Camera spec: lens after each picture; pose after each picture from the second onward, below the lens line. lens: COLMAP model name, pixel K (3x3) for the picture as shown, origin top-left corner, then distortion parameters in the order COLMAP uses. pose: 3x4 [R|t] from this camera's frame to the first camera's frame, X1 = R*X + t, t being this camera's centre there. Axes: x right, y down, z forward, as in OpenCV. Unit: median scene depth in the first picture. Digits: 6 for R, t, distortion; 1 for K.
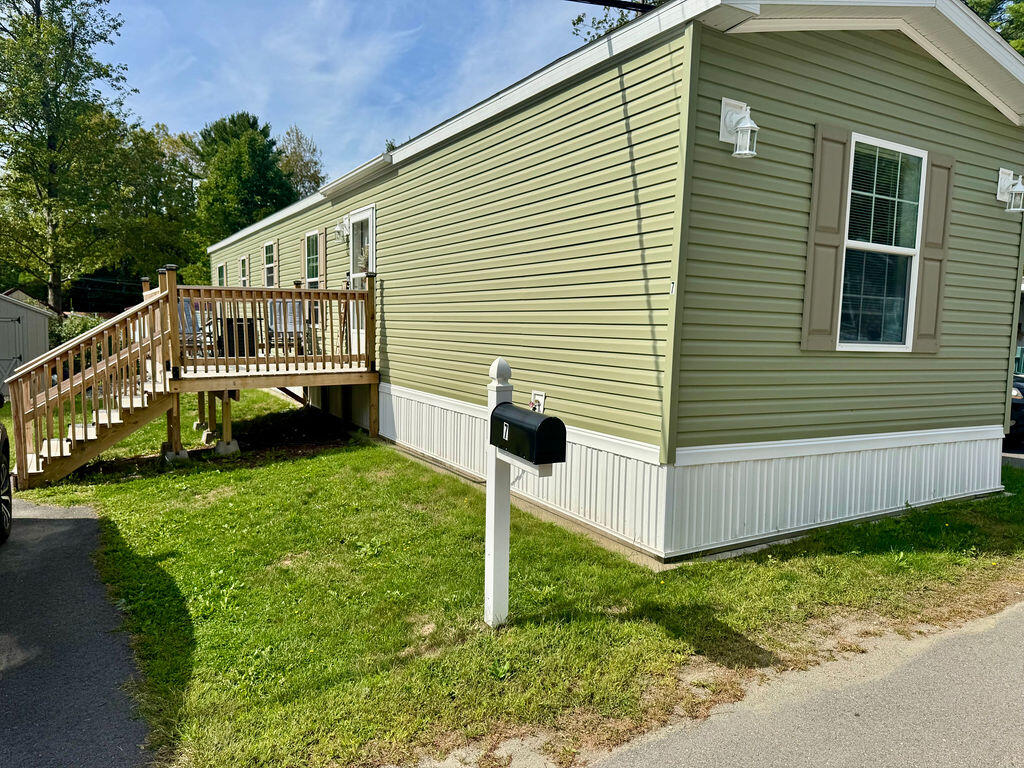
lens RADIAL K [[736.8, 0, 512.0], [0, 736.8, 384.0], [0, 0, 1]] dist [0.001156, -0.002142]
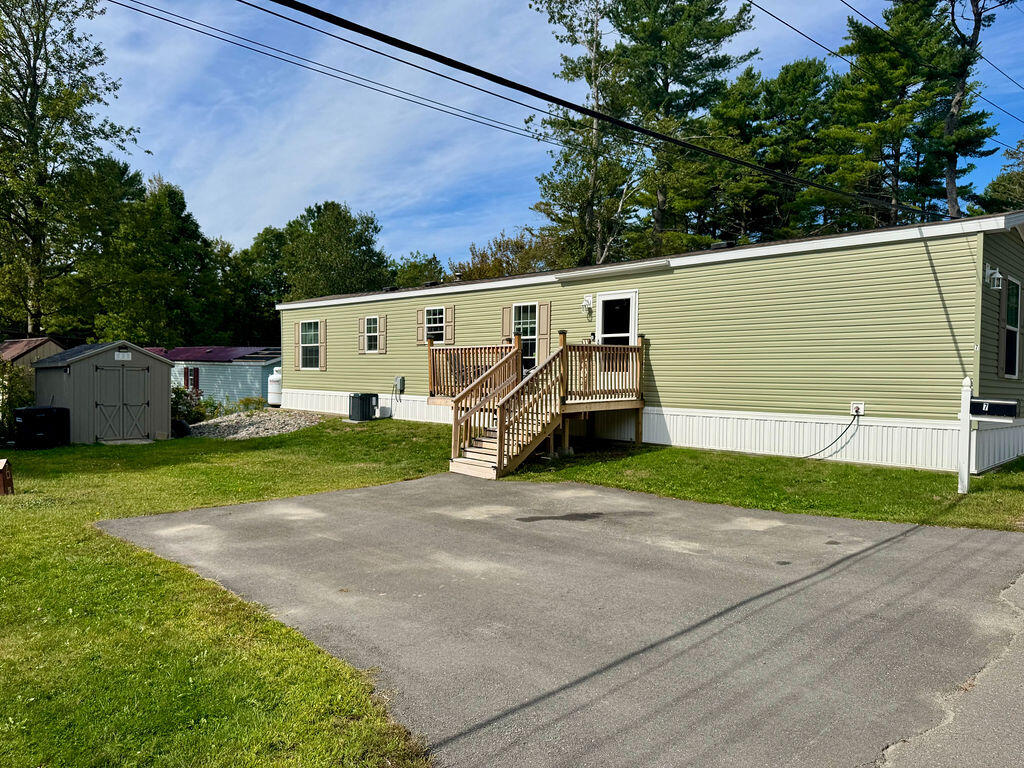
lens RADIAL K [[724.2, 0, 507.0], [0, 724.2, 387.8], [0, 0, 1]] dist [0.048805, -0.046503]
pose [[0.967786, -0.010612, 0.251550, -0.712118], [0.026190, 0.997934, -0.058661, 0.033217], [-0.250408, 0.063360, 0.966065, -0.316478]]
